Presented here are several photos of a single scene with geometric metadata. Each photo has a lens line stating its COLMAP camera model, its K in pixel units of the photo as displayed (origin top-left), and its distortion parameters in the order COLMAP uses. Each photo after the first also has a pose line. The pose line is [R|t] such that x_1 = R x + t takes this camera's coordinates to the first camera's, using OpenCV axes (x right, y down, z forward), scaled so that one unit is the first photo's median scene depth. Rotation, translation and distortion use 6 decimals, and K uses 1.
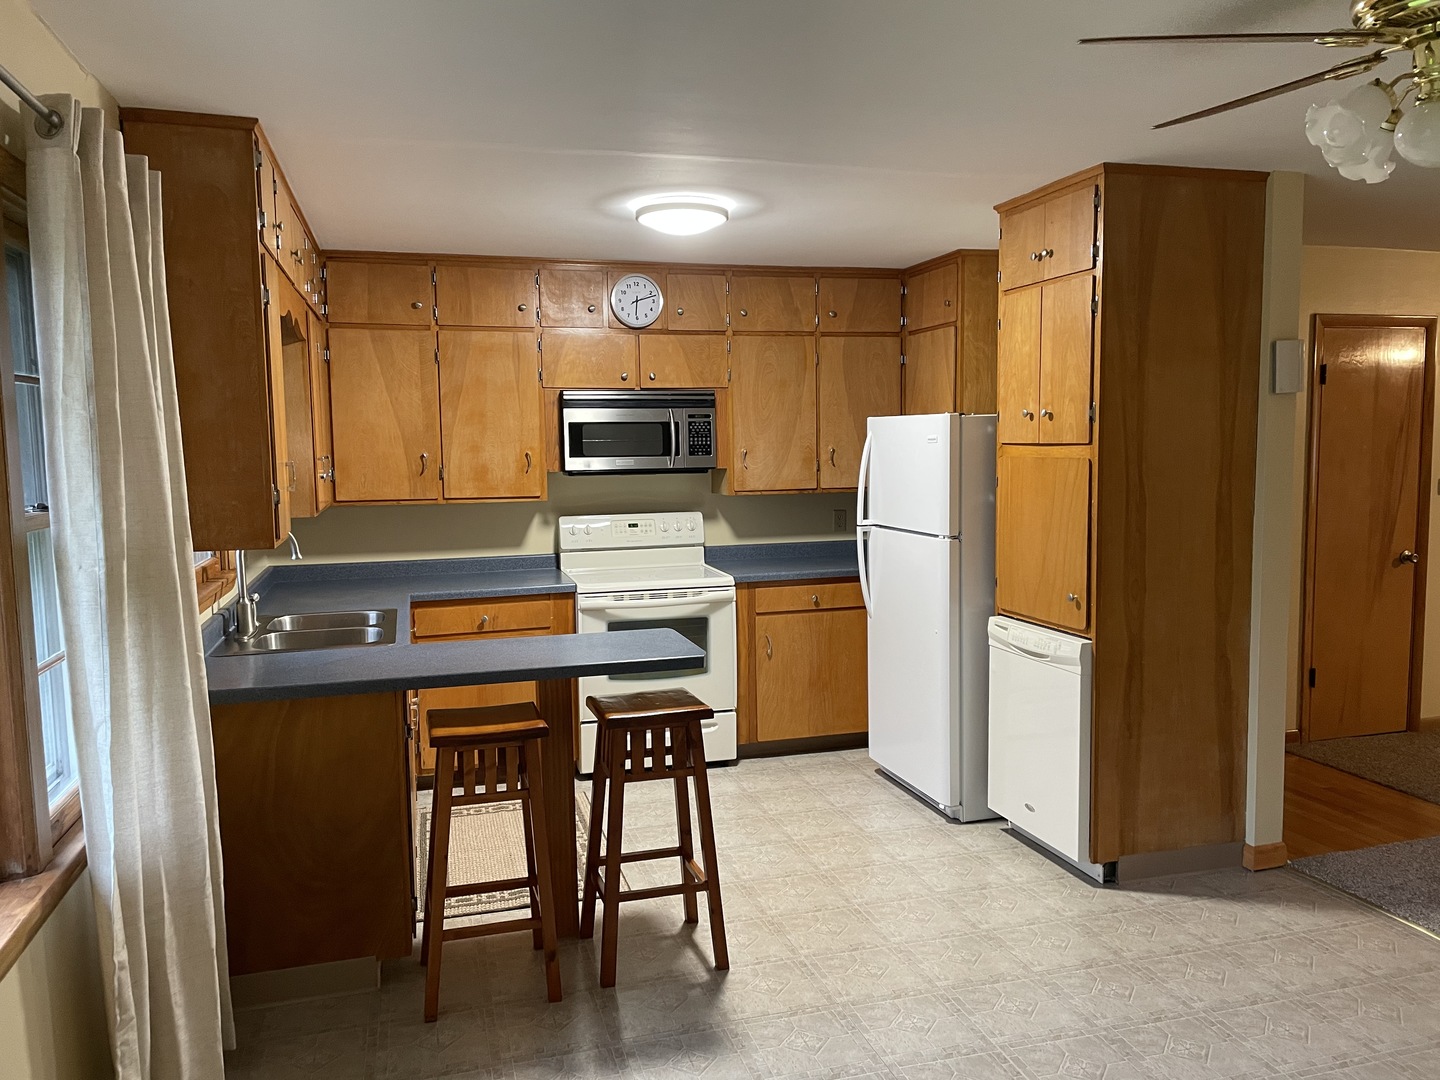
lens RADIAL K [[1088.0, 0, 714.2], [0, 1088.0, 549.5], [0, 0, 1]] dist [0.080102, -0.091788]
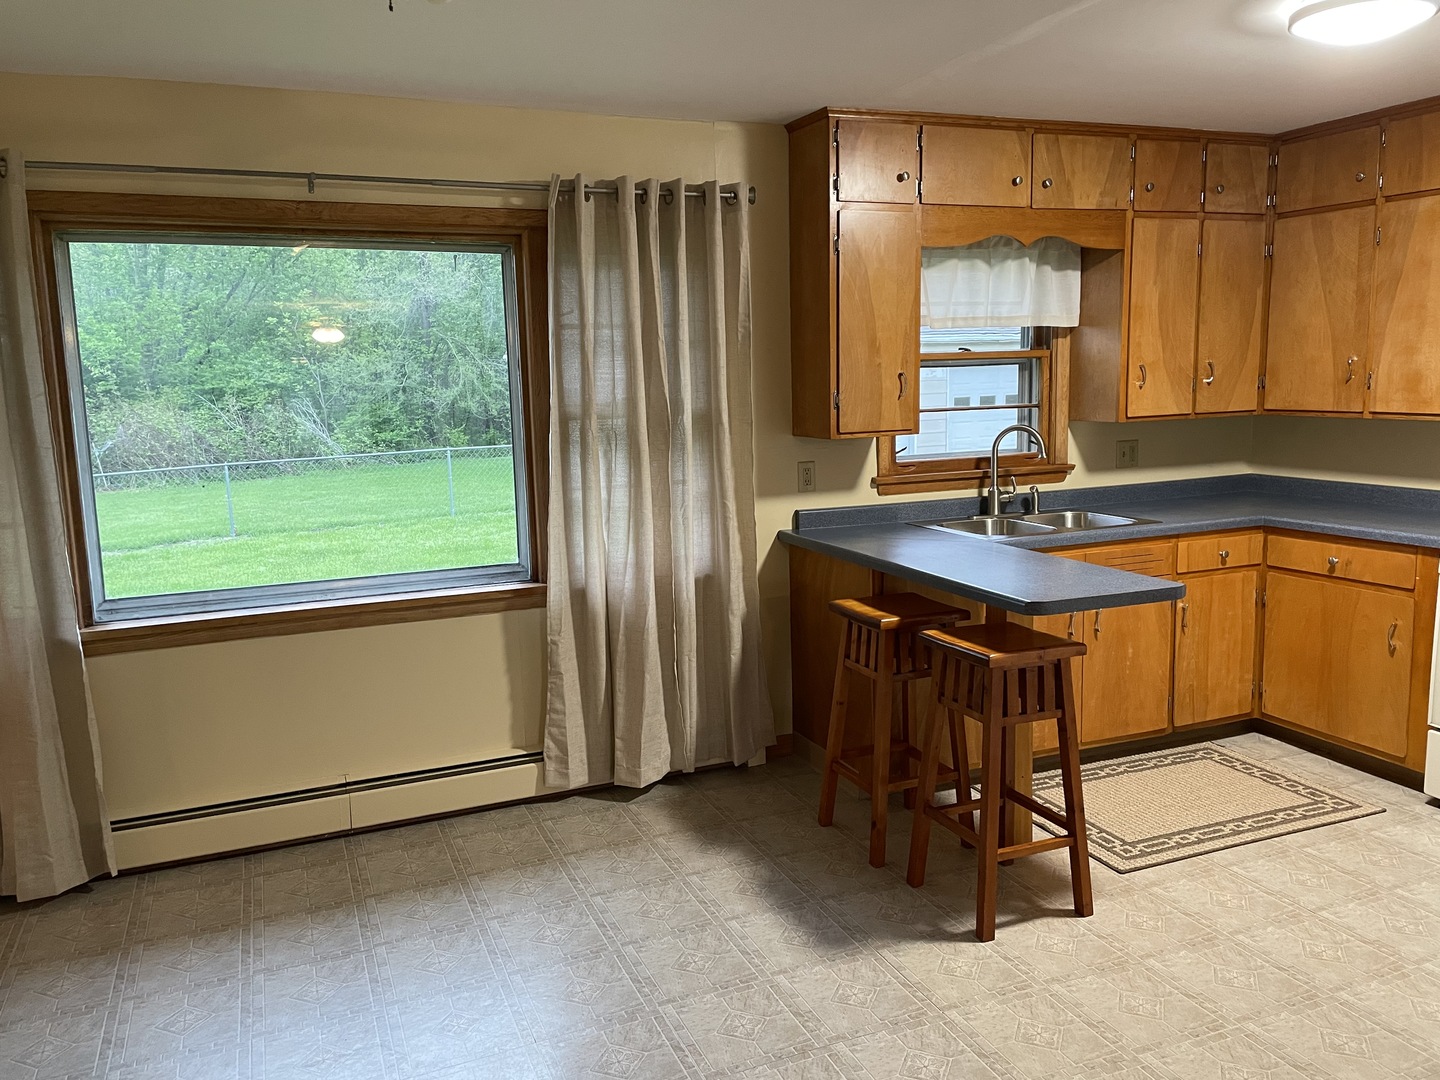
lens RADIAL K [[1088.0, 0, 716.9], [0, 1088.0, 542.3], [0, 0, 1]] dist [0.080102, -0.091788]
pose [[0.121022, 0.167102, -0.978484, 0.624757], [-0.076265, 0.984381, 0.158676, -0.053812], [0.989716, 0.055421, 0.131876, 0.492355]]
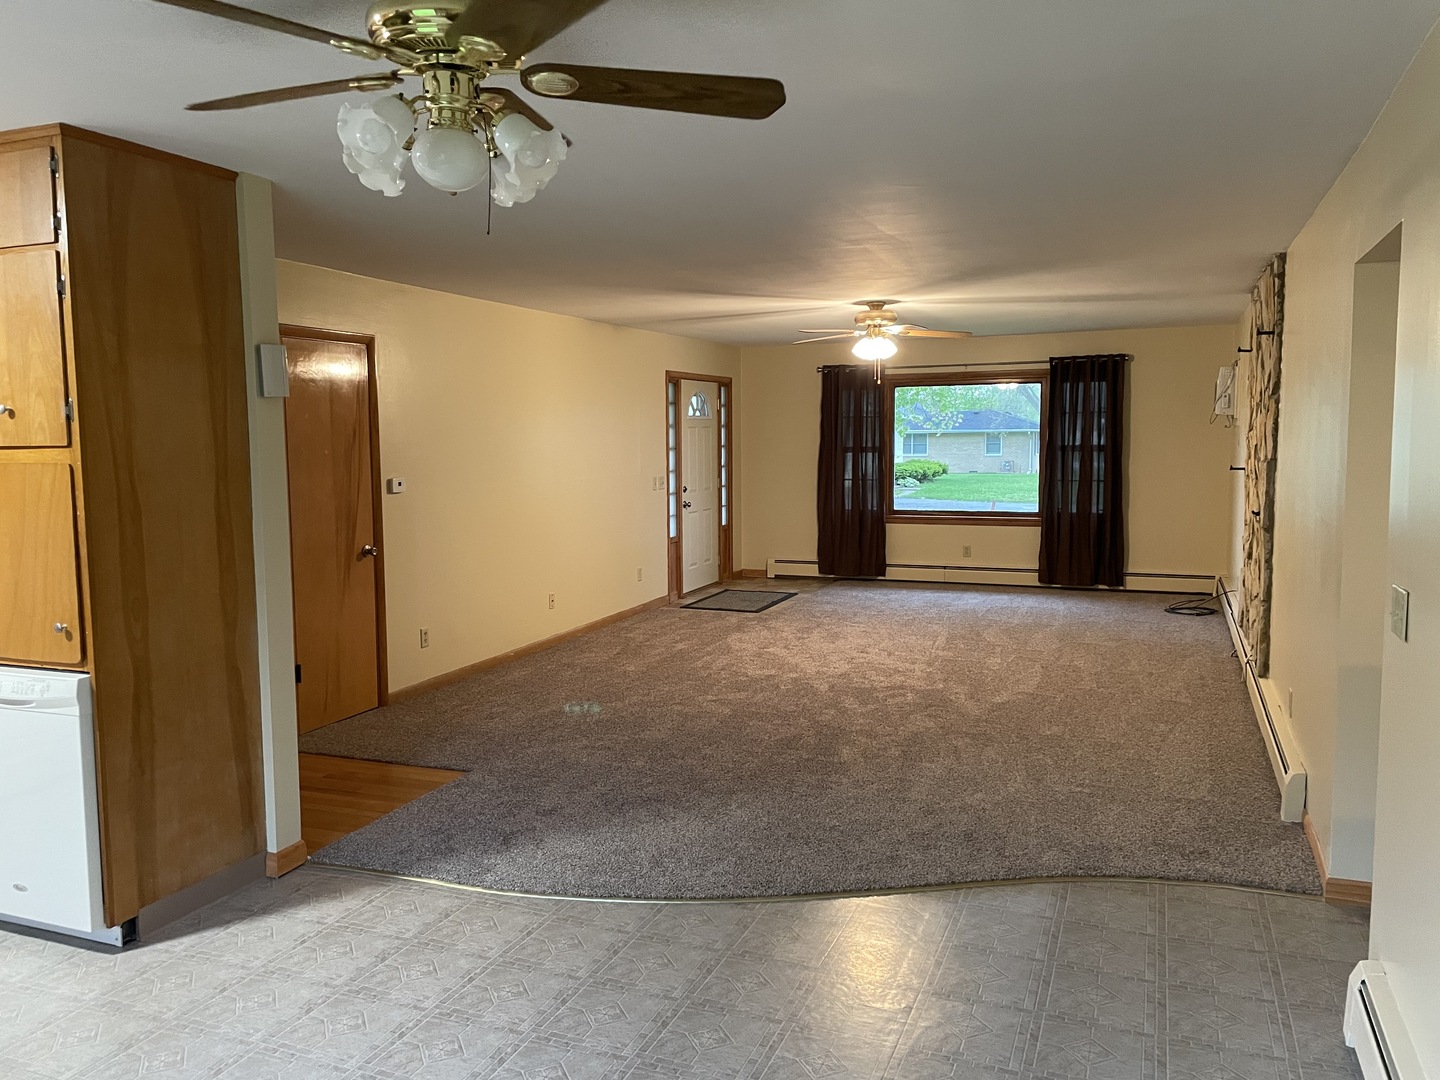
lens RADIAL K [[1088.0, 0, 729.9], [0, 1088.0, 534.4], [0, 0, 1]] dist [0.080102, -0.091788]
pose [[0.611134, -0.065324, 0.788827, -0.023757], [0.081599, 0.996478, 0.019302, -0.001832], [-0.787310, 0.052571, 0.614312, 0.052711]]
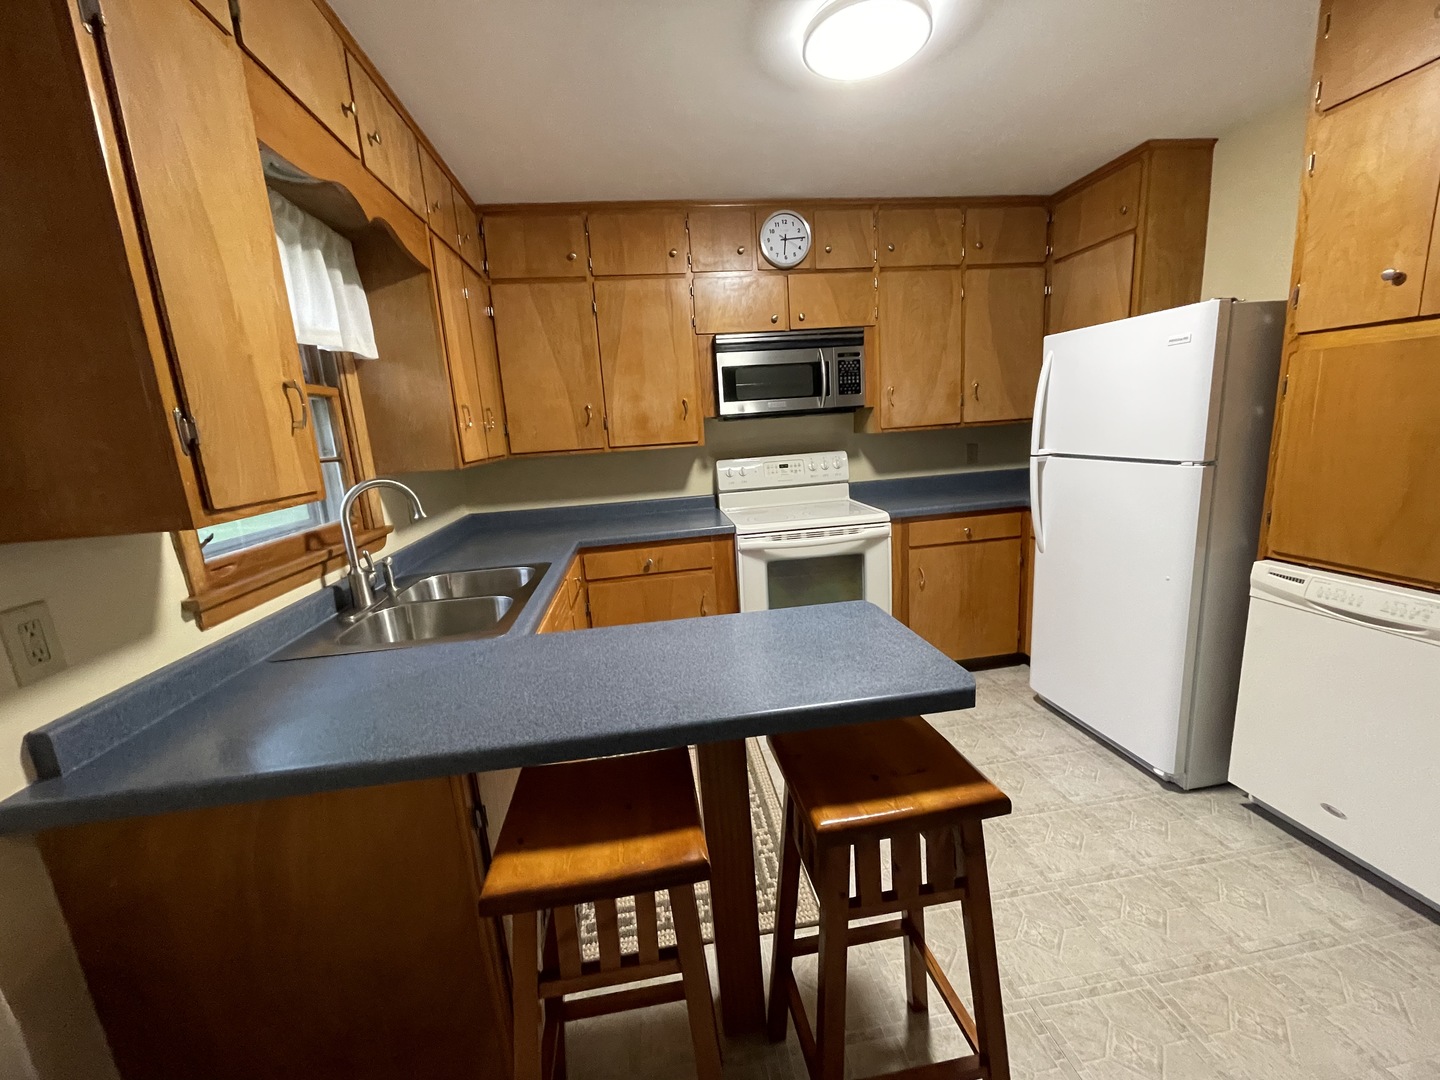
lens RADIAL K [[584.6, 0, 723.7], [0, 584.6, 542.7], [0, 0, 1]] dist [0.000991, -0.000438]
pose [[0.990850, -0.022290, -0.133113, -0.075034], [0.036037, 0.994154, 0.101776, -0.009586], [0.130066, -0.105642, 0.985861, 0.528827]]
